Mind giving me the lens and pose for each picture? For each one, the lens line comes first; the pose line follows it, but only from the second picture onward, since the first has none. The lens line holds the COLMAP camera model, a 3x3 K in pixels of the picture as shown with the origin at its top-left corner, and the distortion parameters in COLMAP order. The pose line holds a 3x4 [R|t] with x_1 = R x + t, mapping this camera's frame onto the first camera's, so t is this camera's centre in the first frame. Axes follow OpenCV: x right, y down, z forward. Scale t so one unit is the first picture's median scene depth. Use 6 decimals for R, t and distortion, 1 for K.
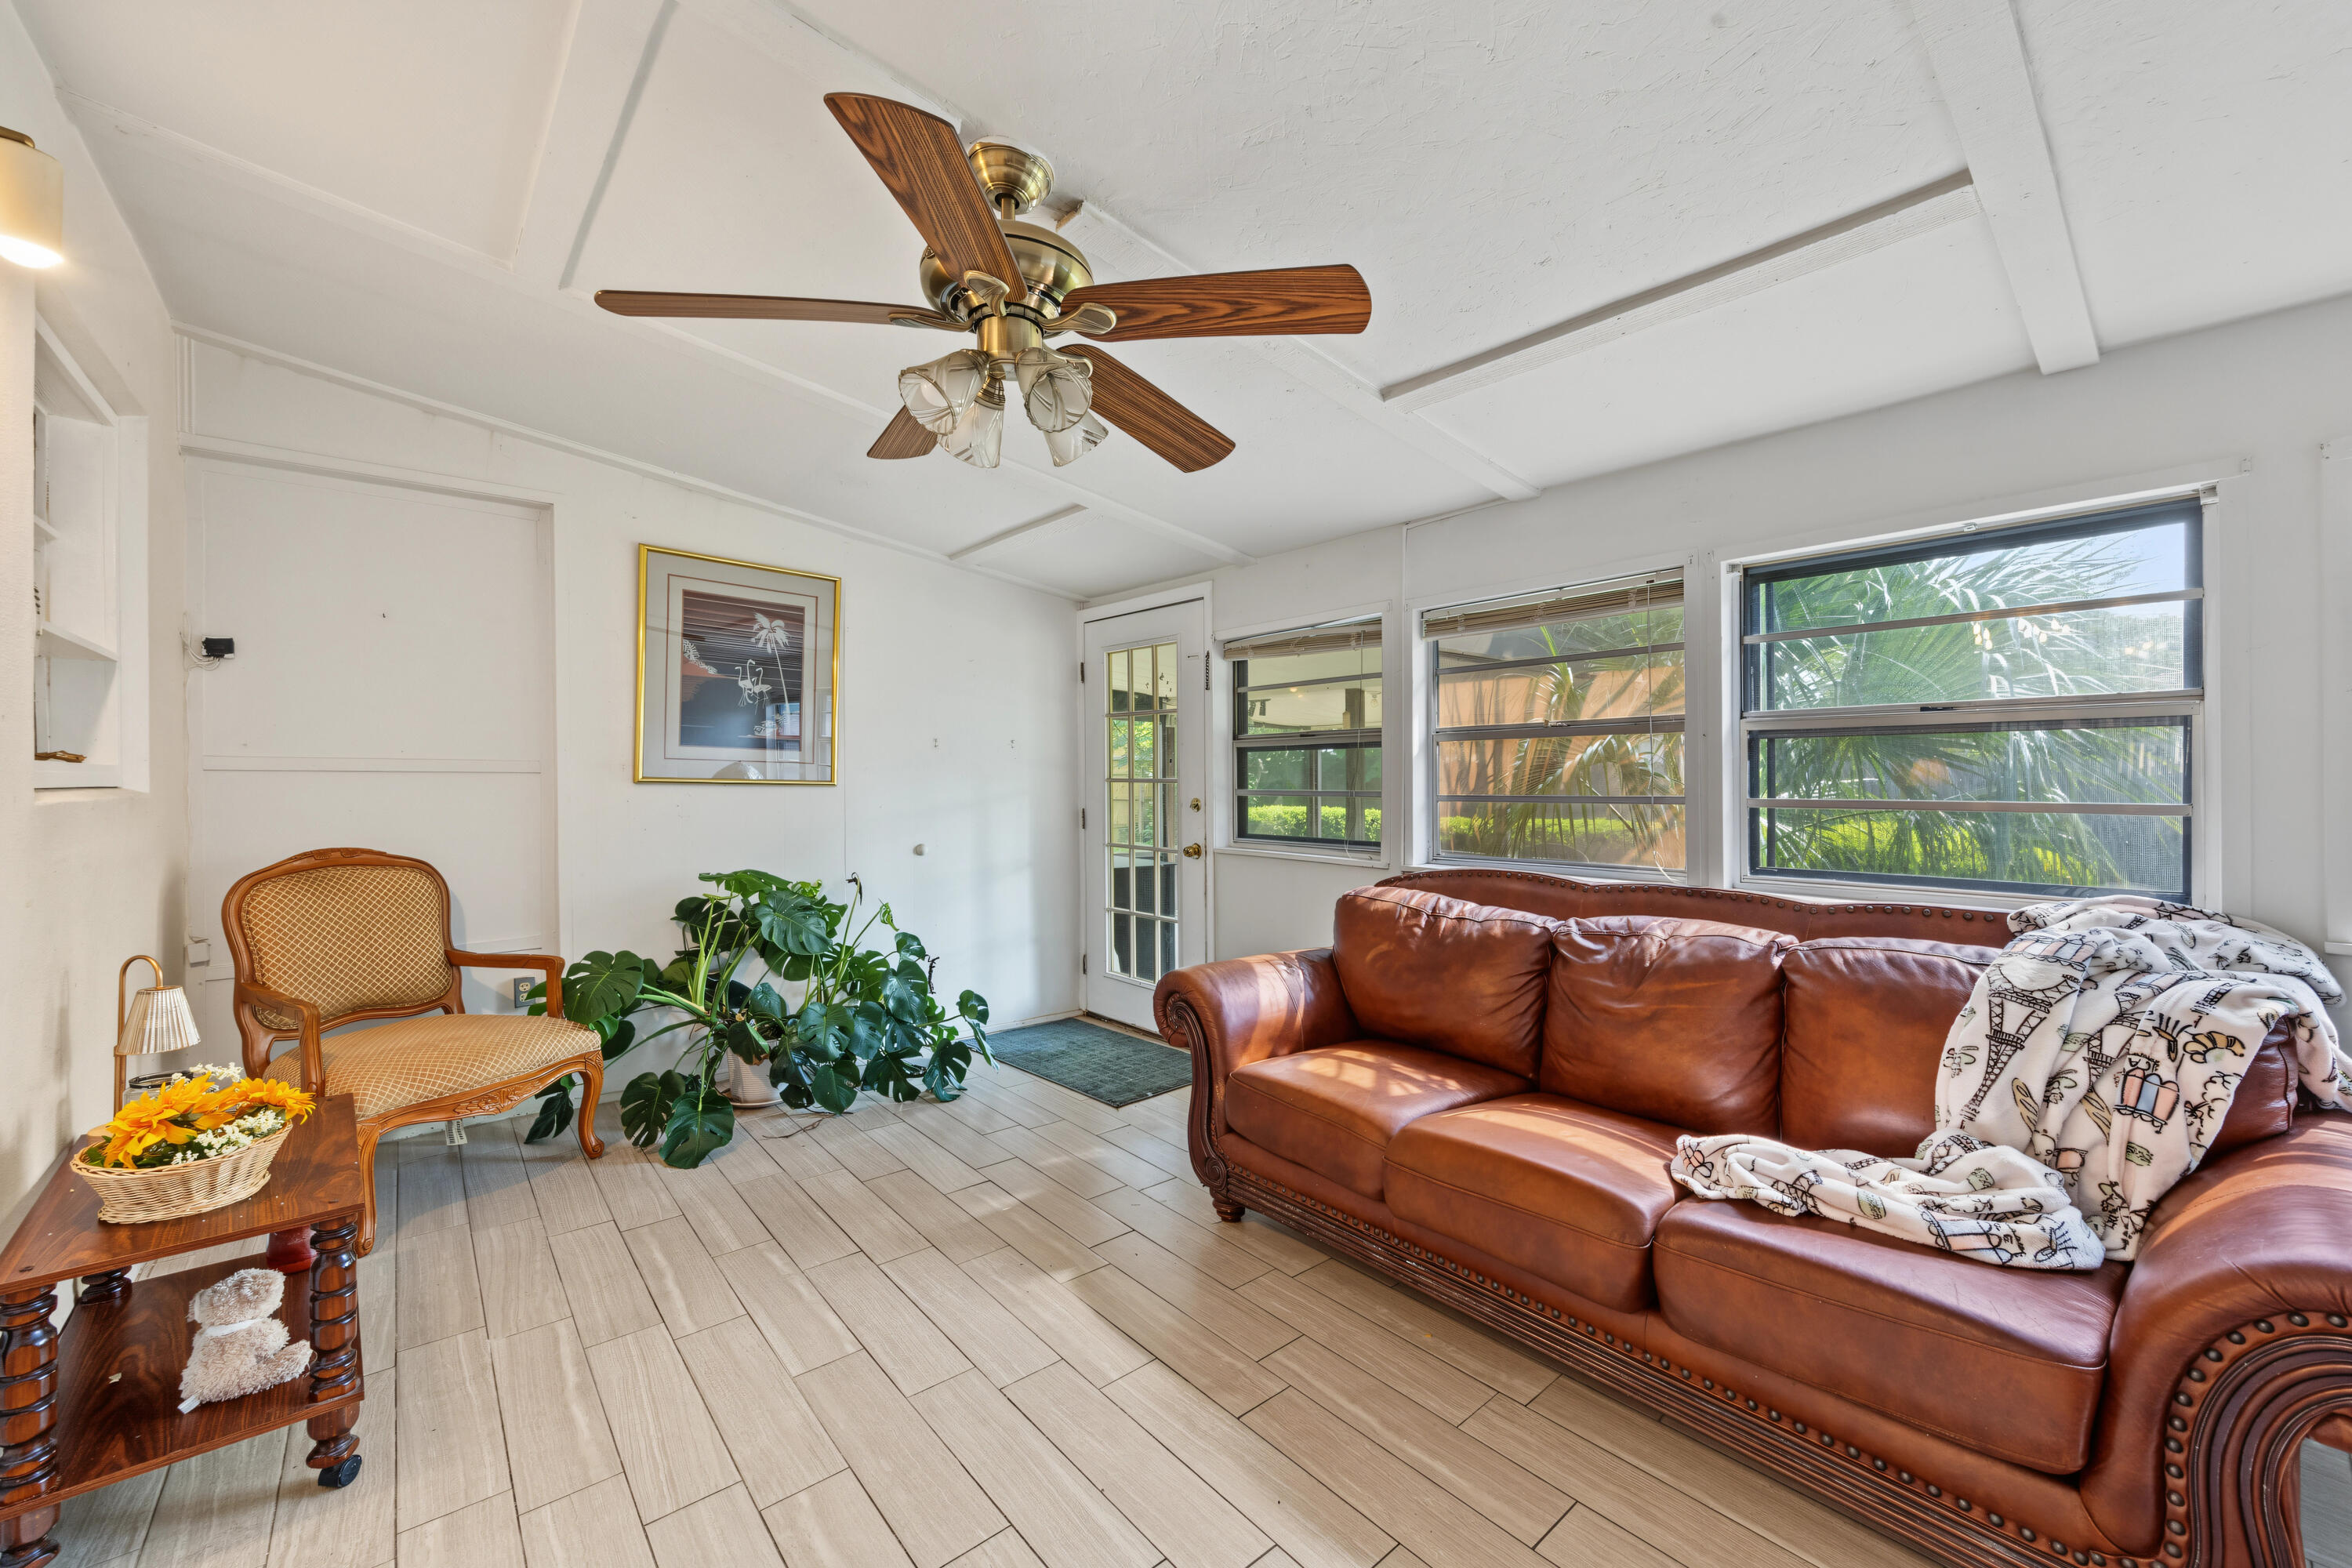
lens RADIAL K [[904.2, 0, 1200.6], [0, 904.2, 782.5], [0, 0, 1]] dist [-0.000573, -0.000190]
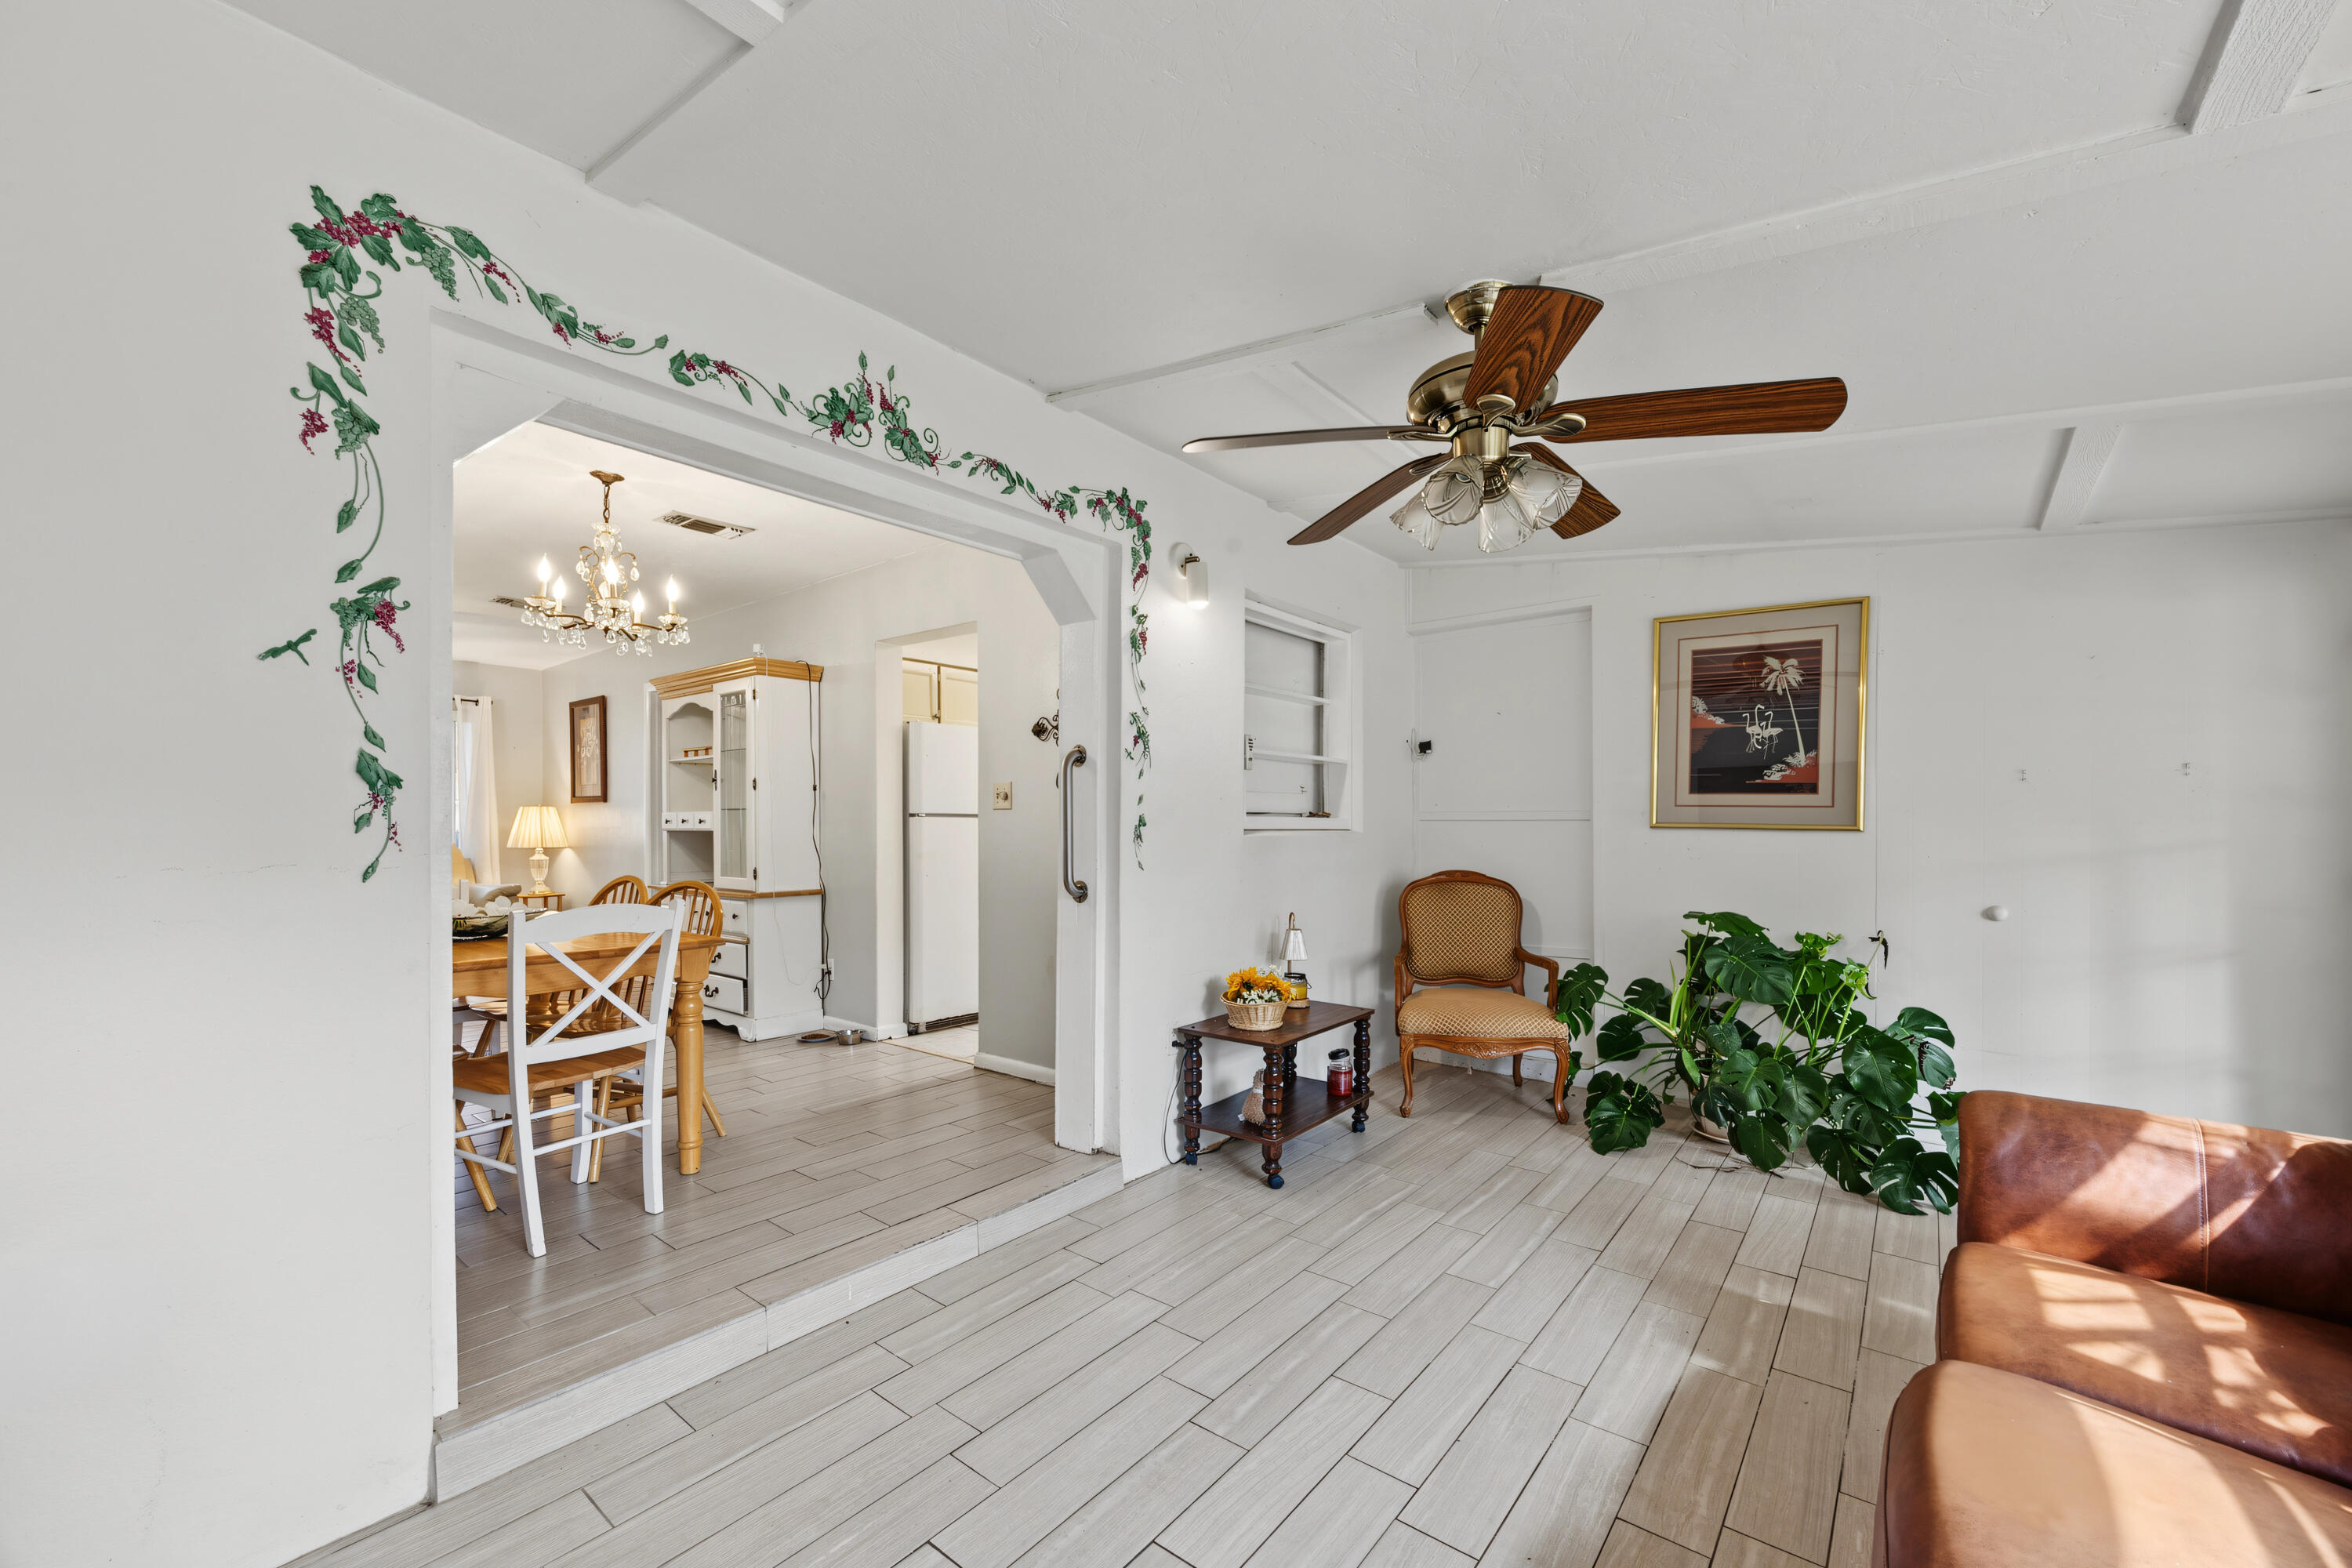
lens RADIAL K [[953.8, 0, 1181.5], [0, 953.8, 829.5], [0, 0, 1]] dist [0.000454, 0.000076]
pose [[0.174130, -0.000740, -0.984722, 0.504617], [-0.001730, 0.999998, -0.001058, 0.005124], [0.984721, 0.001888, 0.174128, 0.218001]]
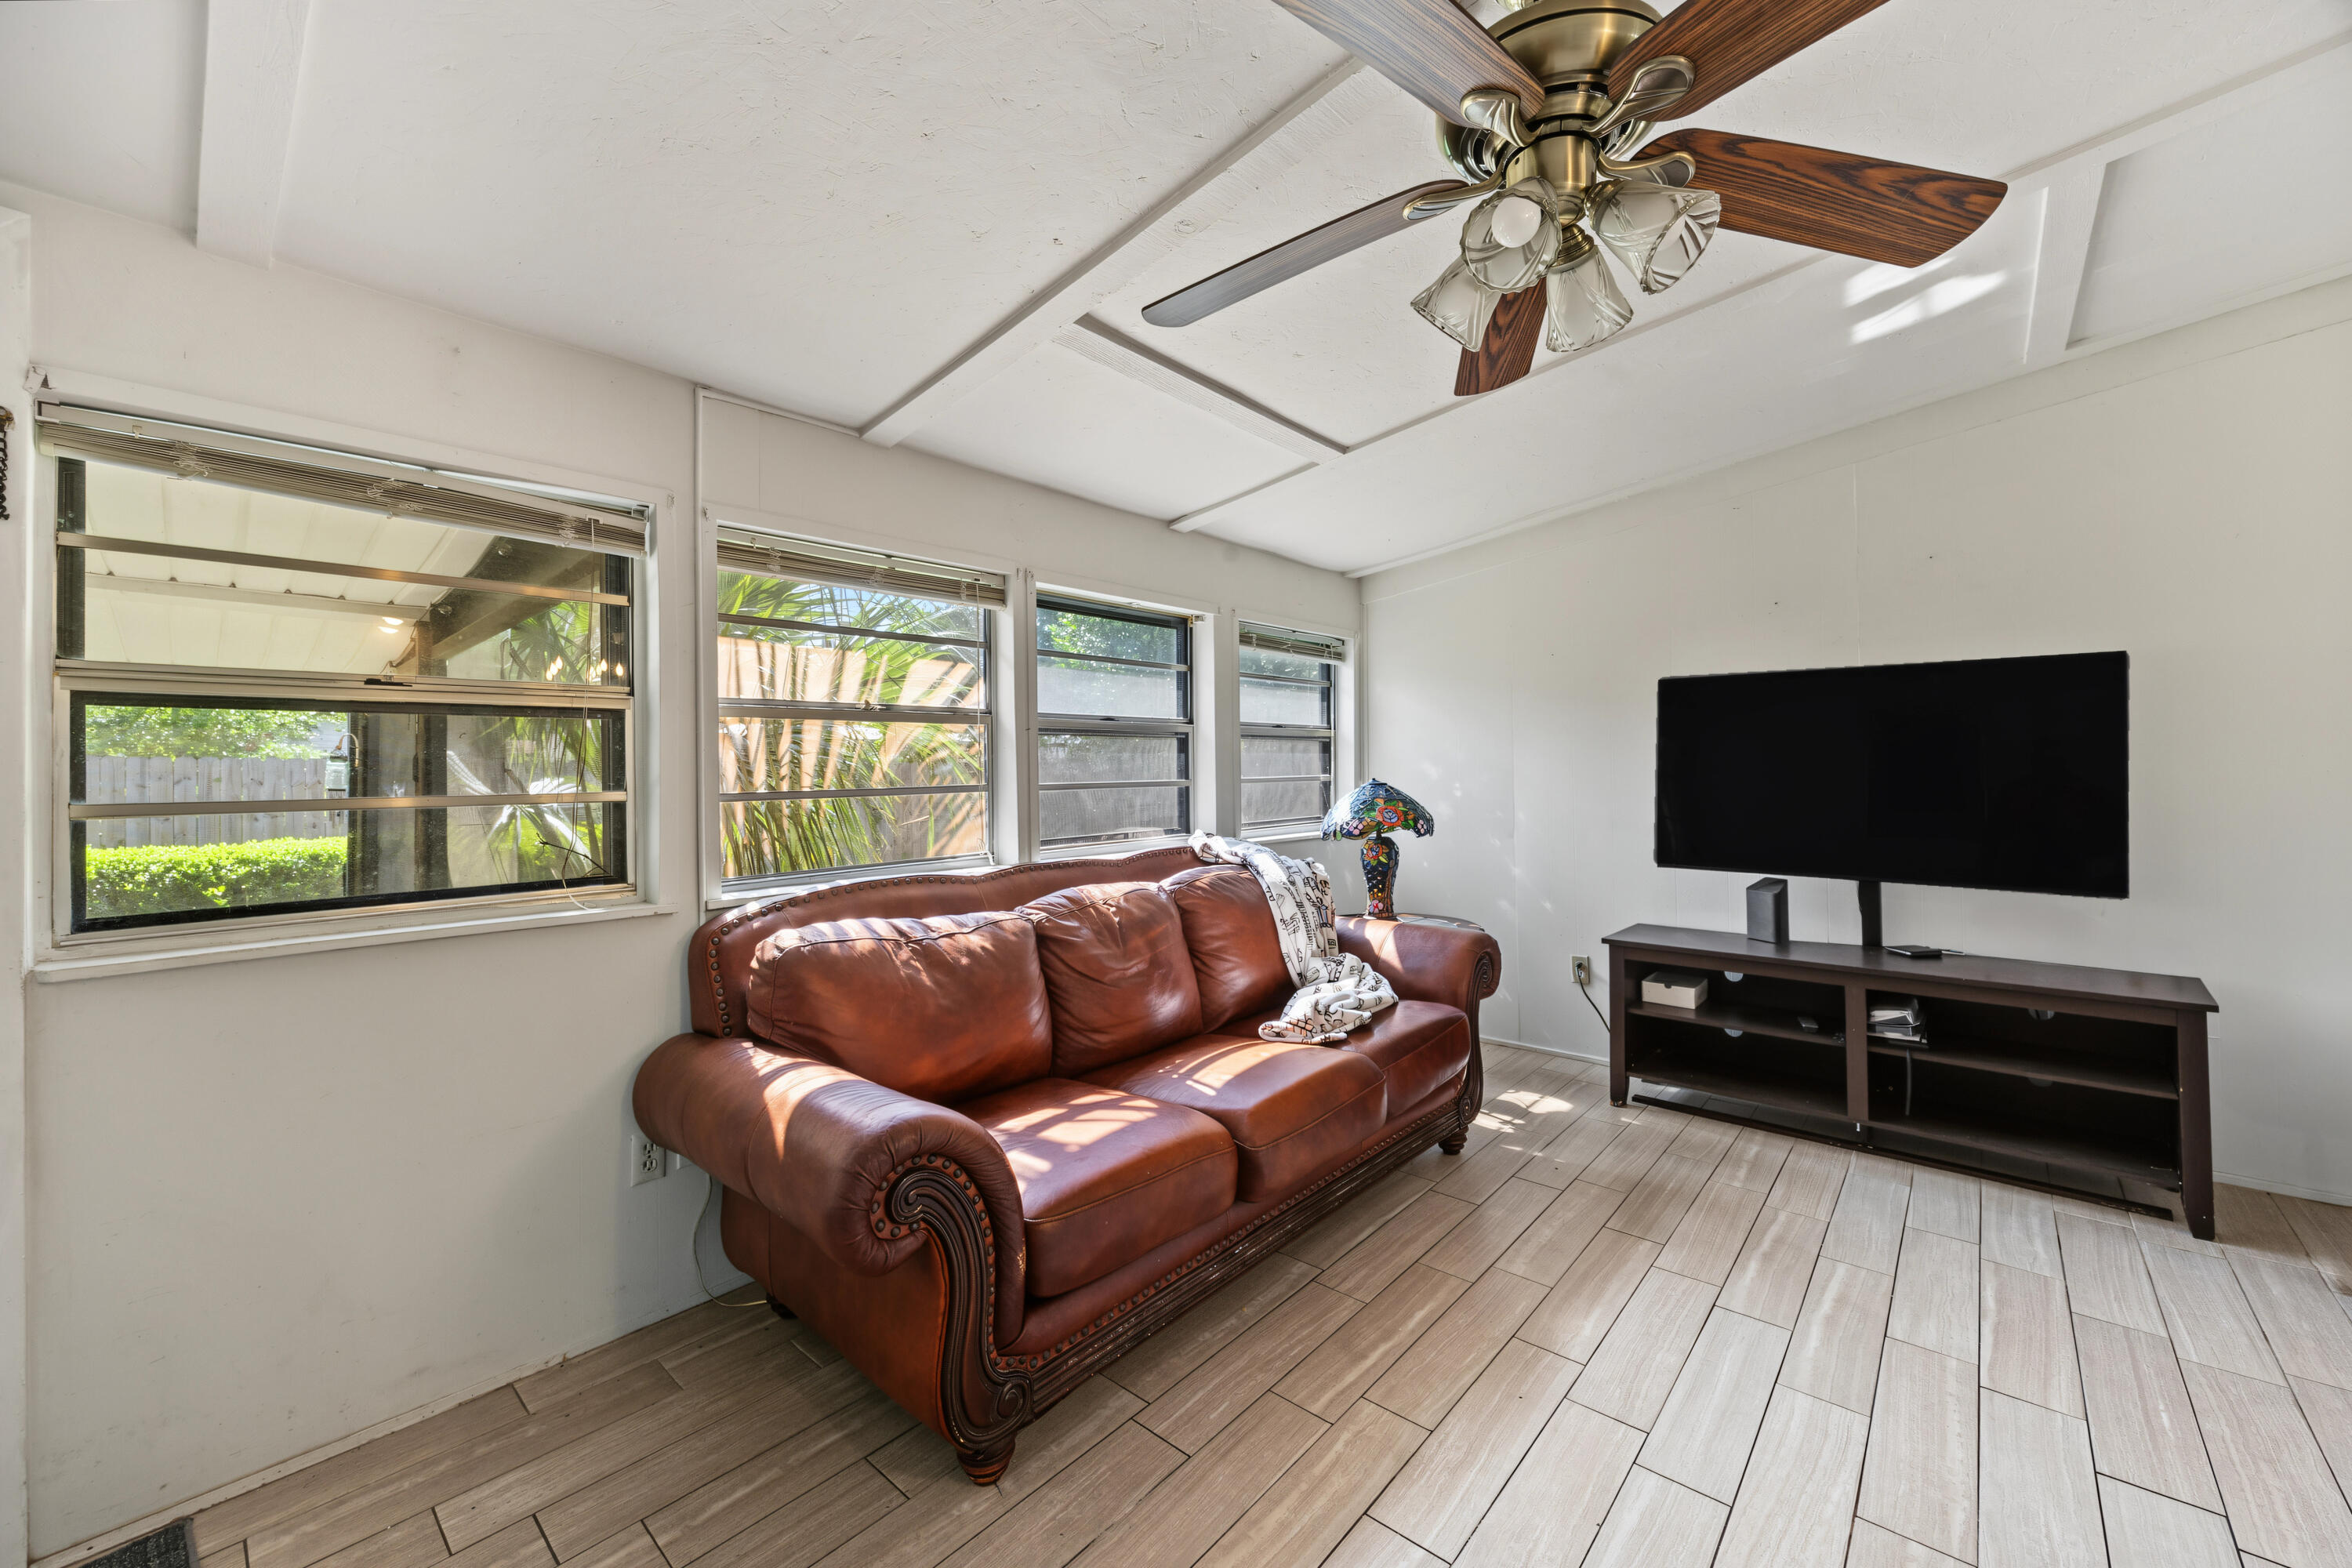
lens RADIAL K [[914.5, 0, 1186.3], [0, 914.5, 768.8], [0, 0, 1]] dist [-0.000369, -0.000218]
pose [[-0.122477, 0.000882, 0.992471, -0.488544], [0.014300, 0.999897, 0.000876, -0.001014], [-0.992368, 0.014300, -0.122477, 0.752577]]
